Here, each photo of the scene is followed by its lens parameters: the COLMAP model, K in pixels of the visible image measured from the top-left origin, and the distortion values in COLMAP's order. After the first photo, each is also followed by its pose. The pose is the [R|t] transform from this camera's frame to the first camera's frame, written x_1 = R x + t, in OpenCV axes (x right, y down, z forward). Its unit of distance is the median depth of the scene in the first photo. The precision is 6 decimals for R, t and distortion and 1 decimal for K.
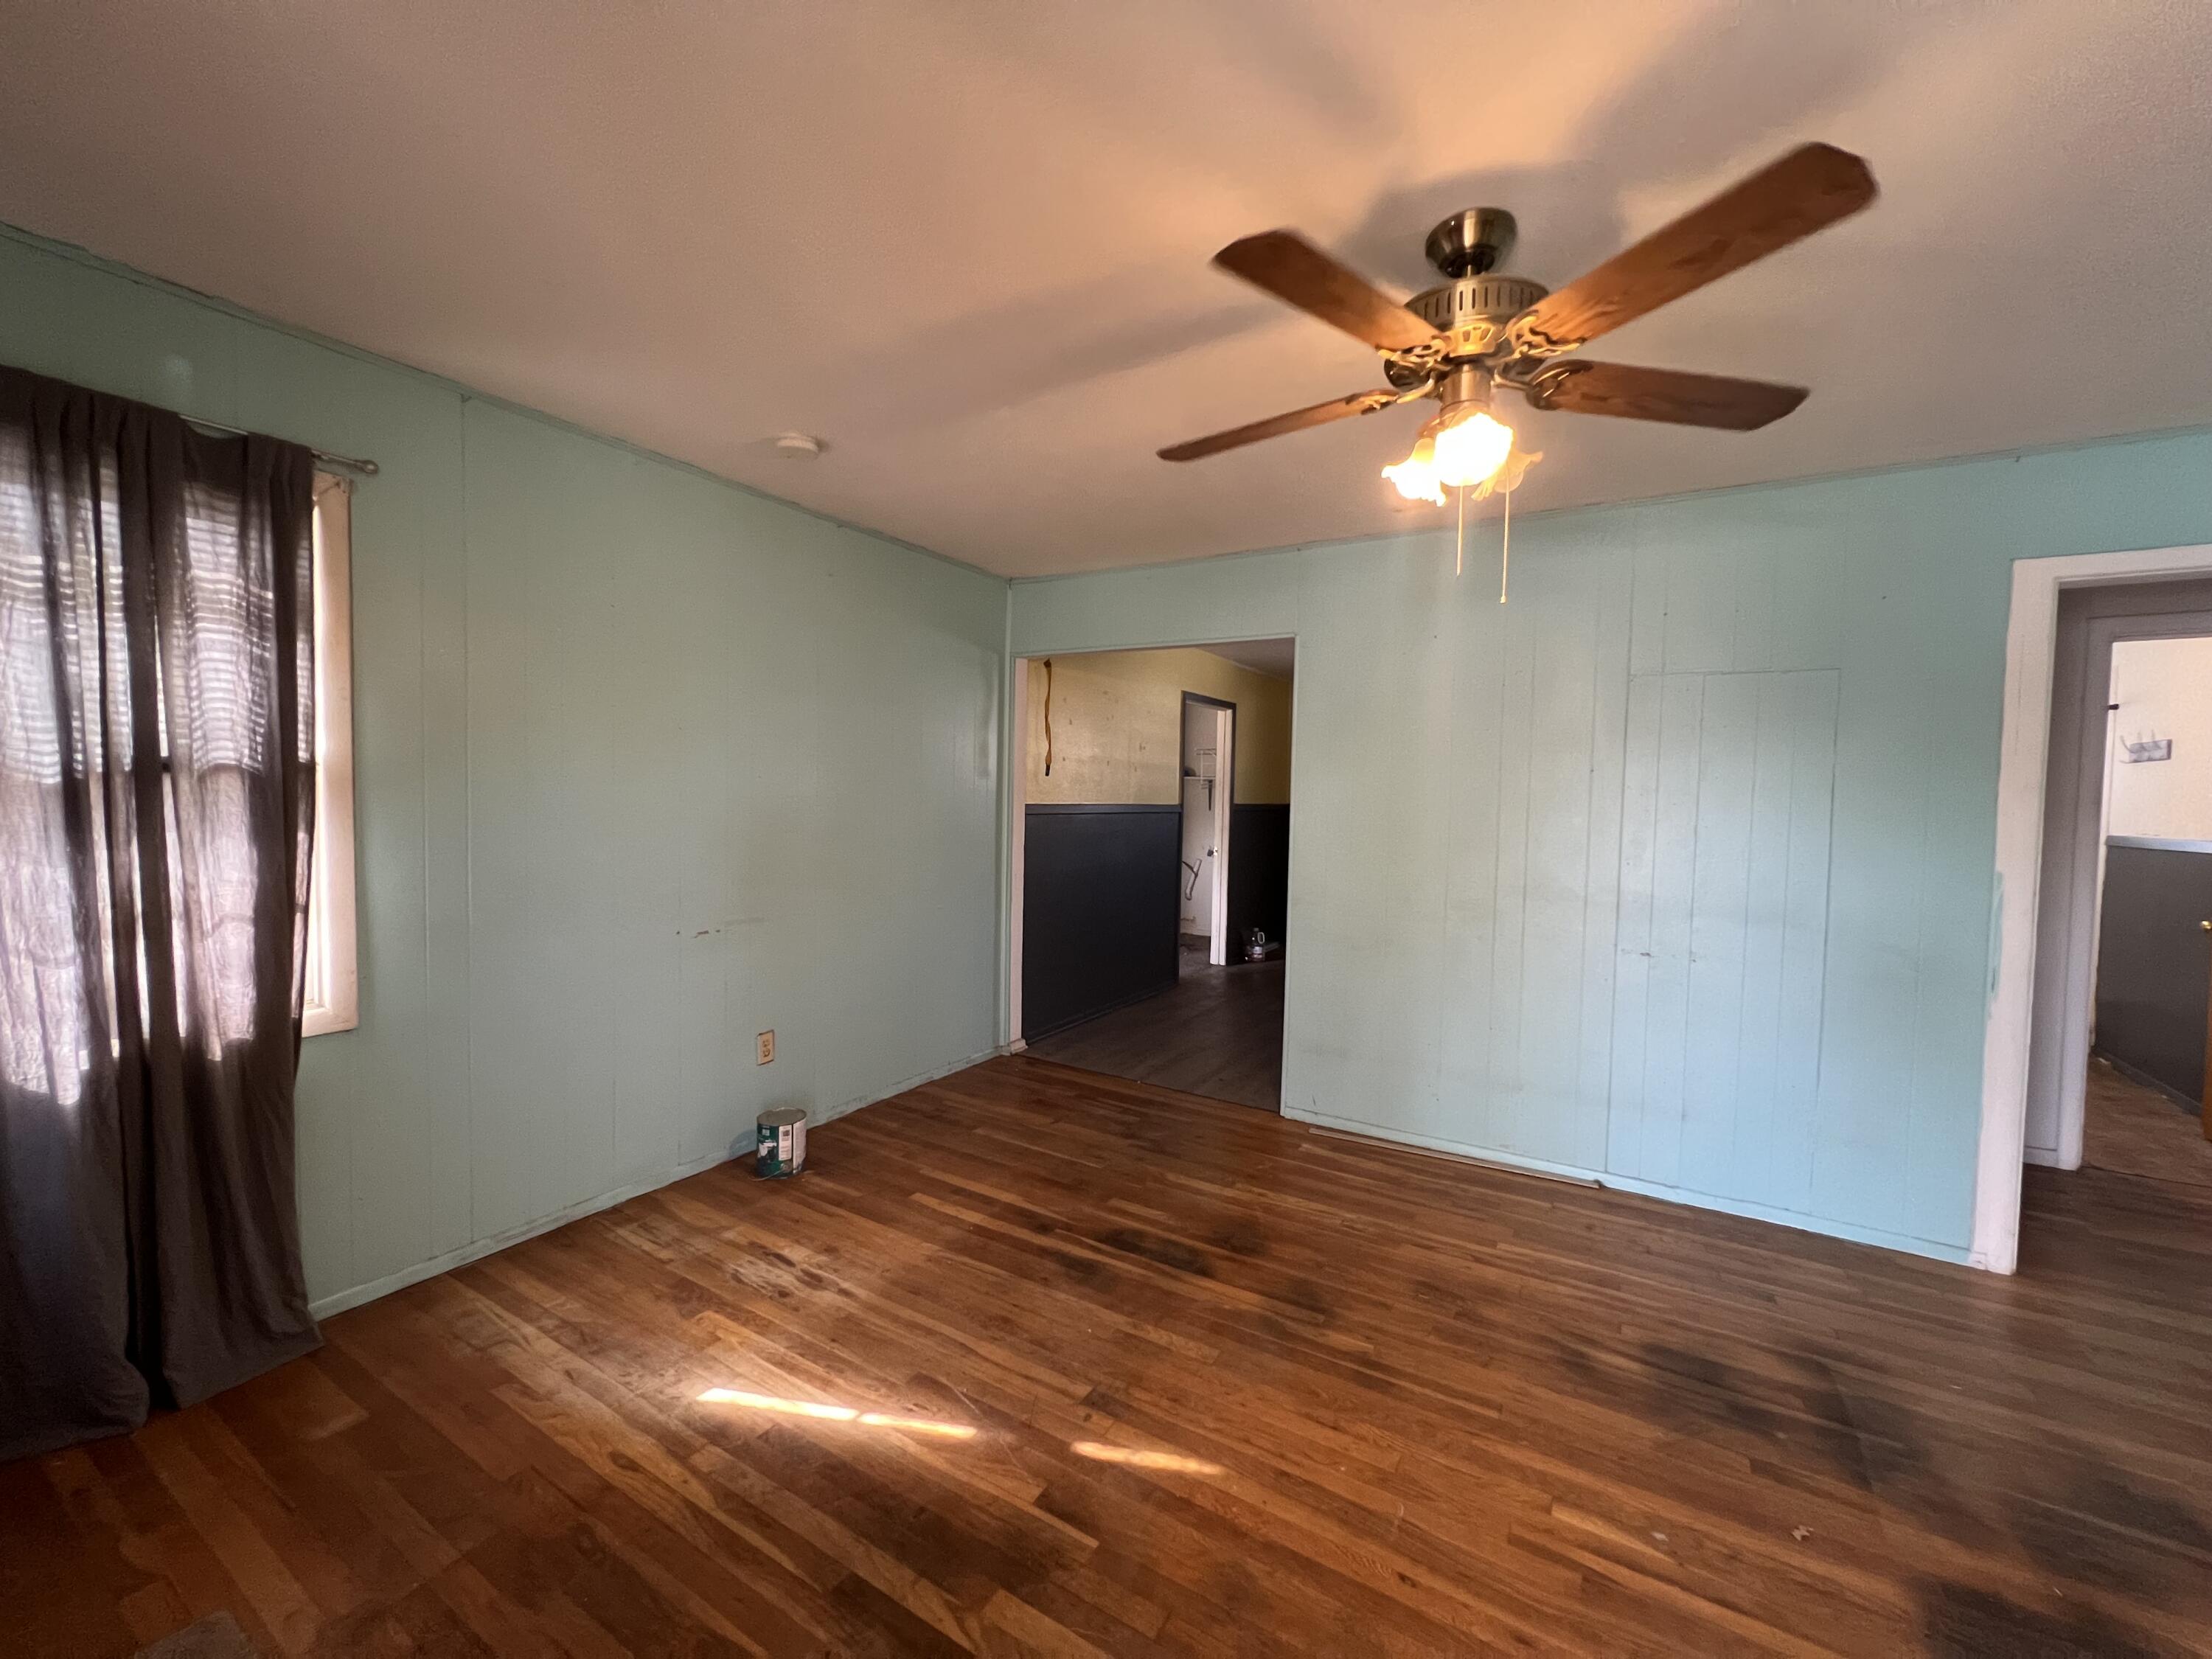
lens RADIAL K [[891.6, 0, 1092.6], [0, 891.6, 824.8], [0, 0, 1]] dist [-0.000368, 0.000012]
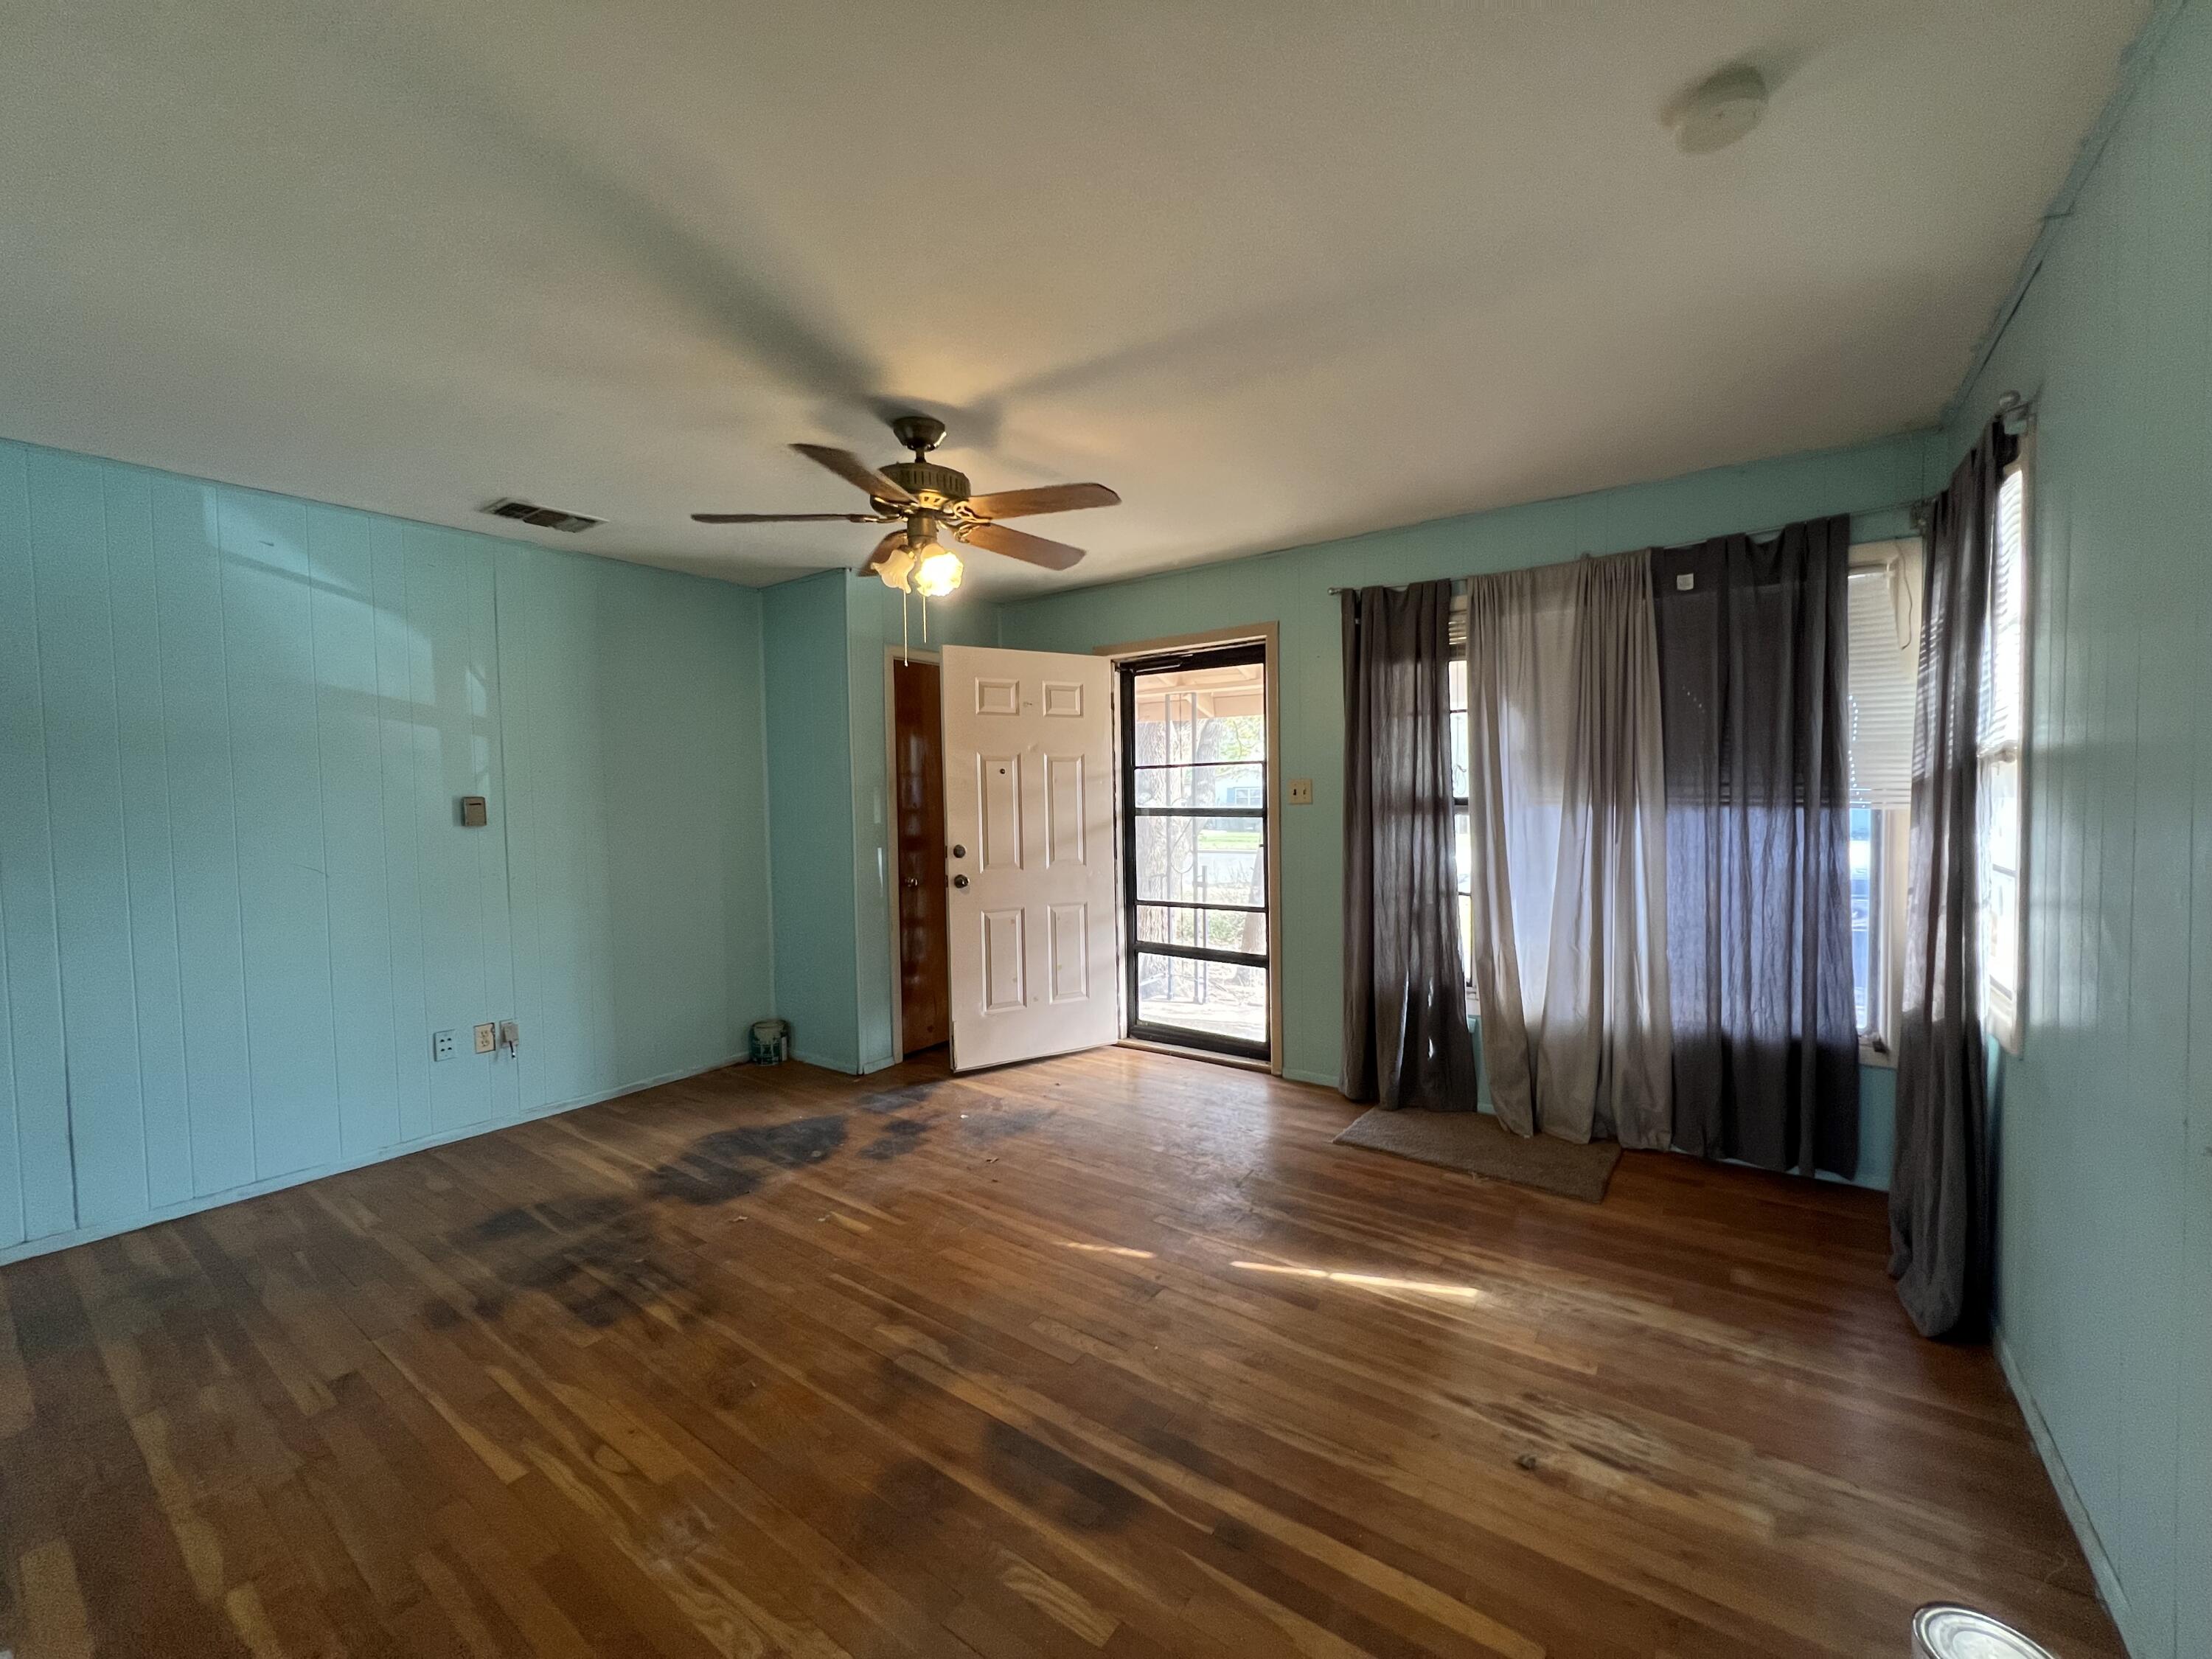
lens RADIAL K [[876.3, 0, 1109.3], [0, 876.3, 833.2], [0, 0, 1]] dist [-0.004868, 0.000341]
pose [[-0.997986, -0.008570, 0.062848, -0.006458], [-0.003701, 0.997011, 0.077170, -0.045289], [-0.063322, 0.076782, -0.995035, 1.725157]]
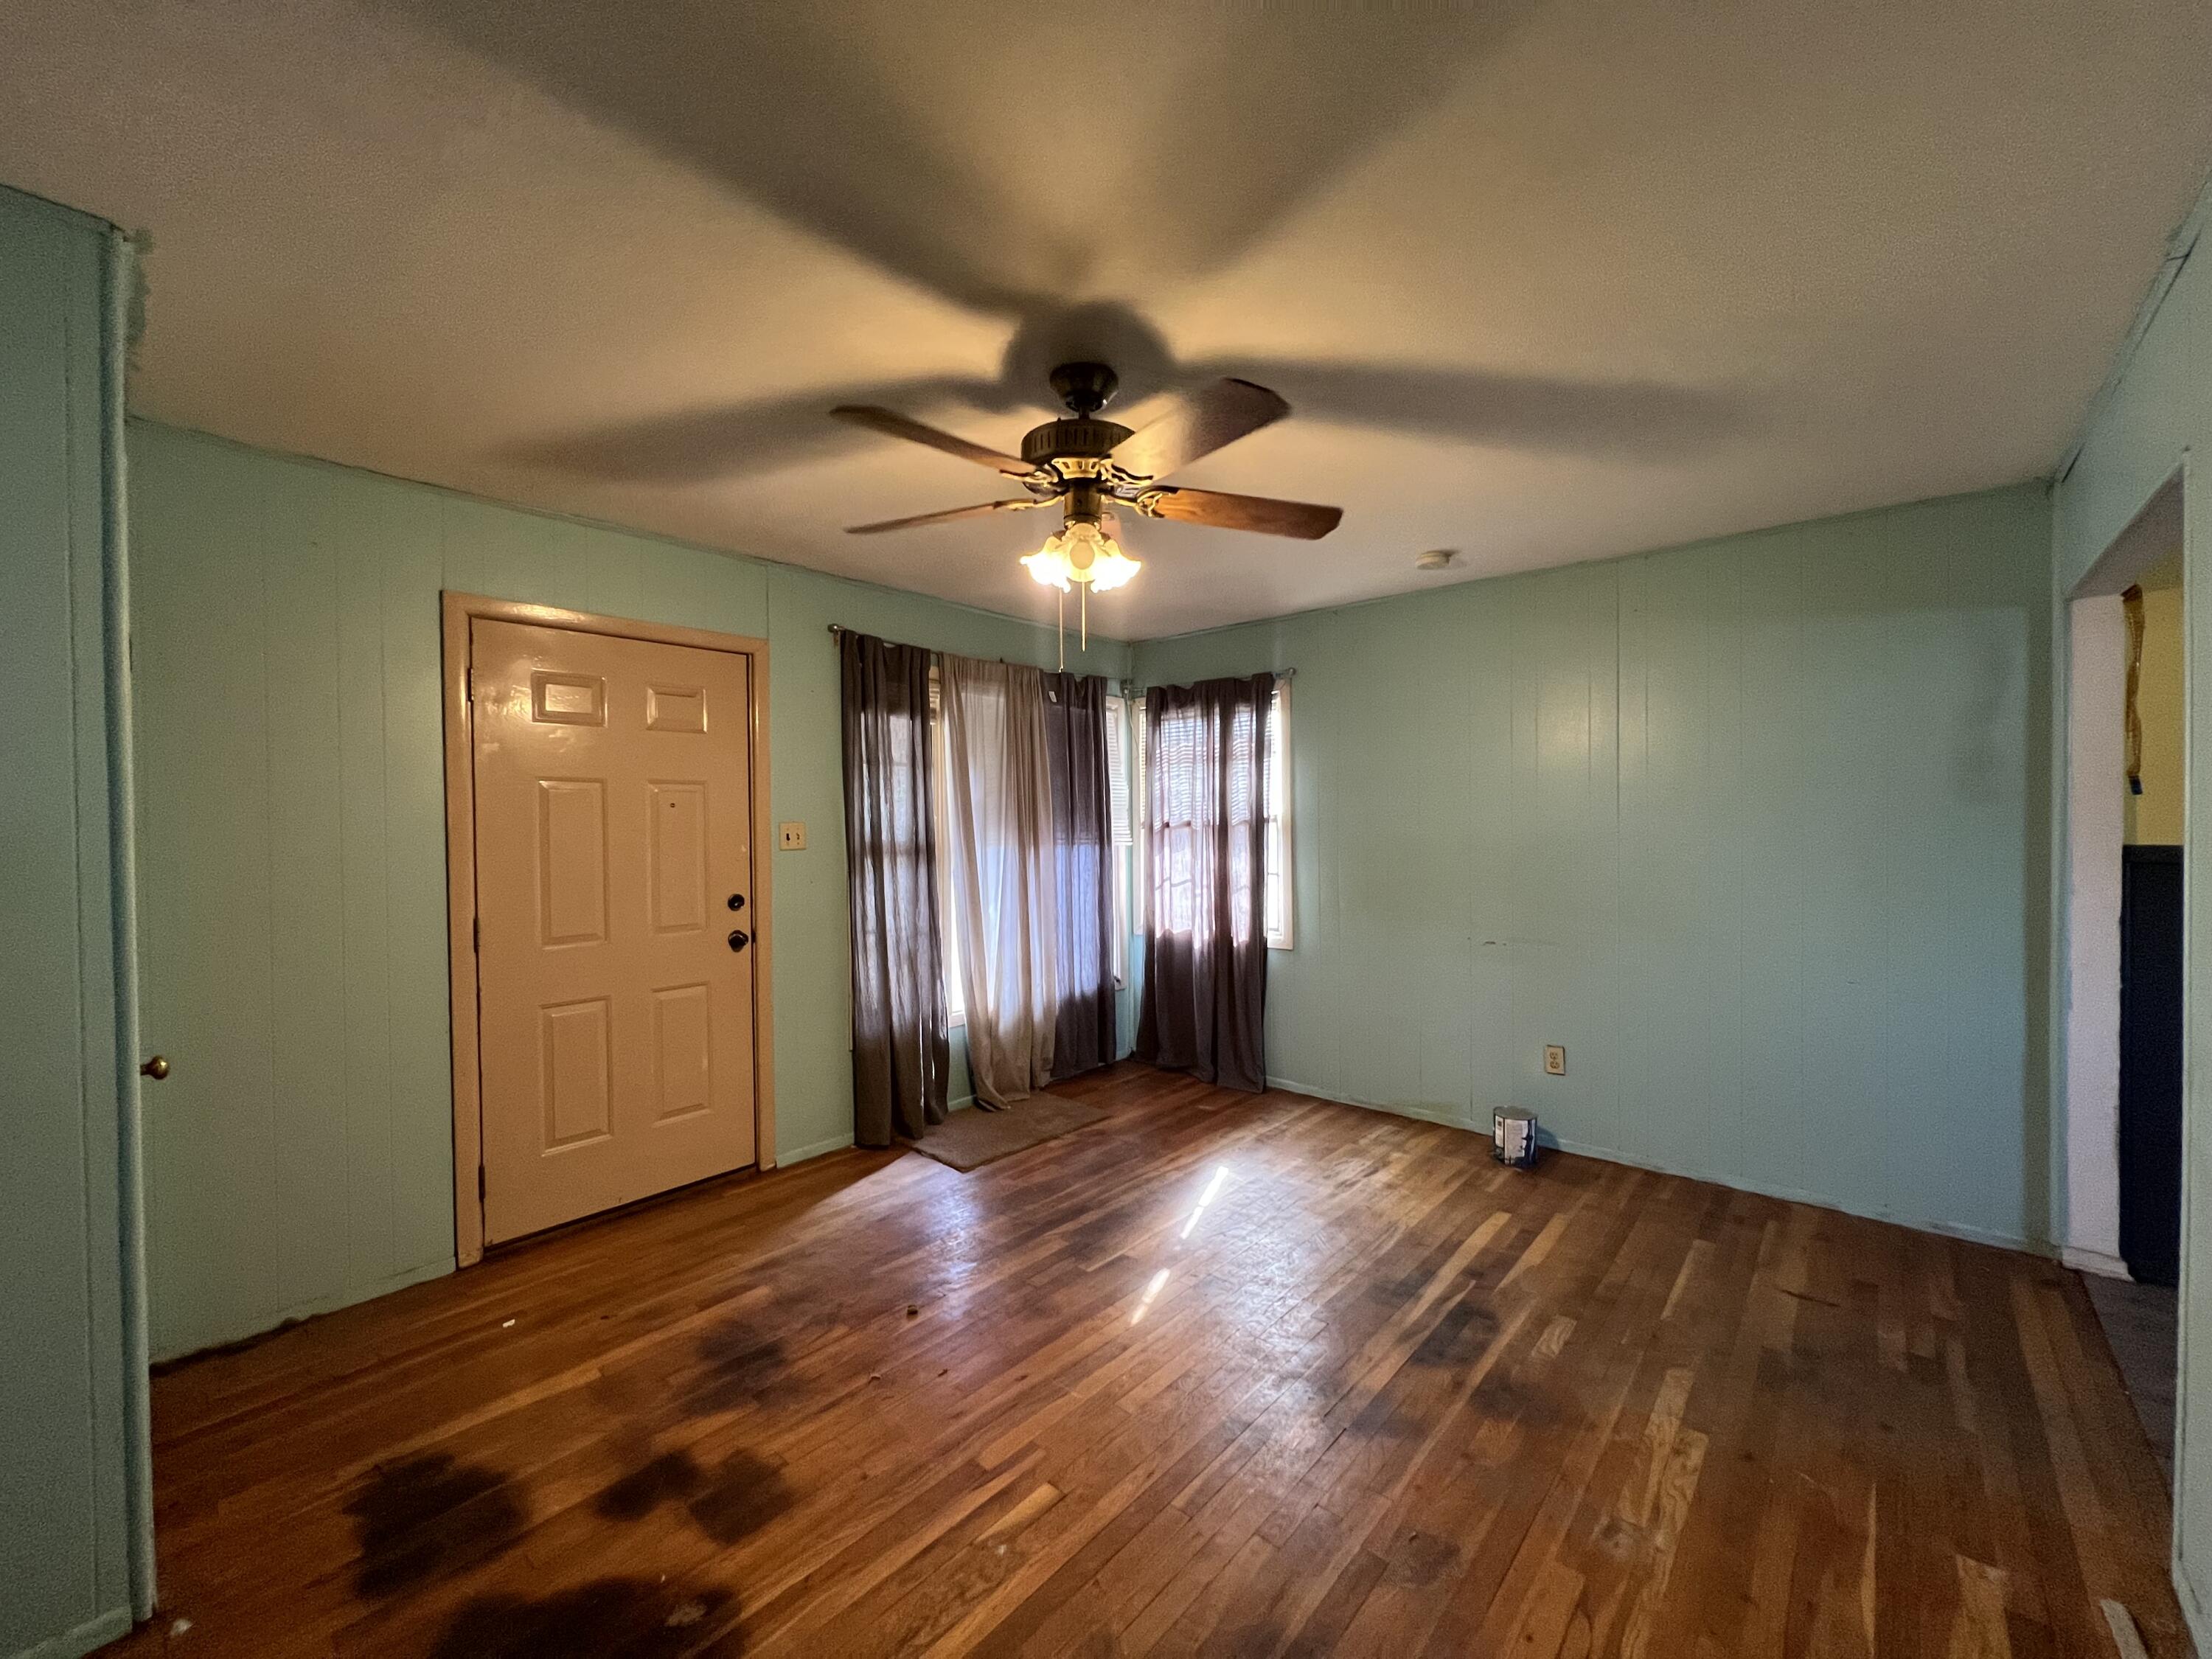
lens RADIAL K [[876.3, 0, 1109.3], [0, 876.3, 833.2], [0, 0, 1]] dist [-0.004868, 0.000341]
pose [[-0.169249, -0.004112, -0.985565, 1.082728], [-0.031067, 0.999517, 0.001165, -0.021526], [0.985084, 0.030816, -0.169295, 0.851029]]
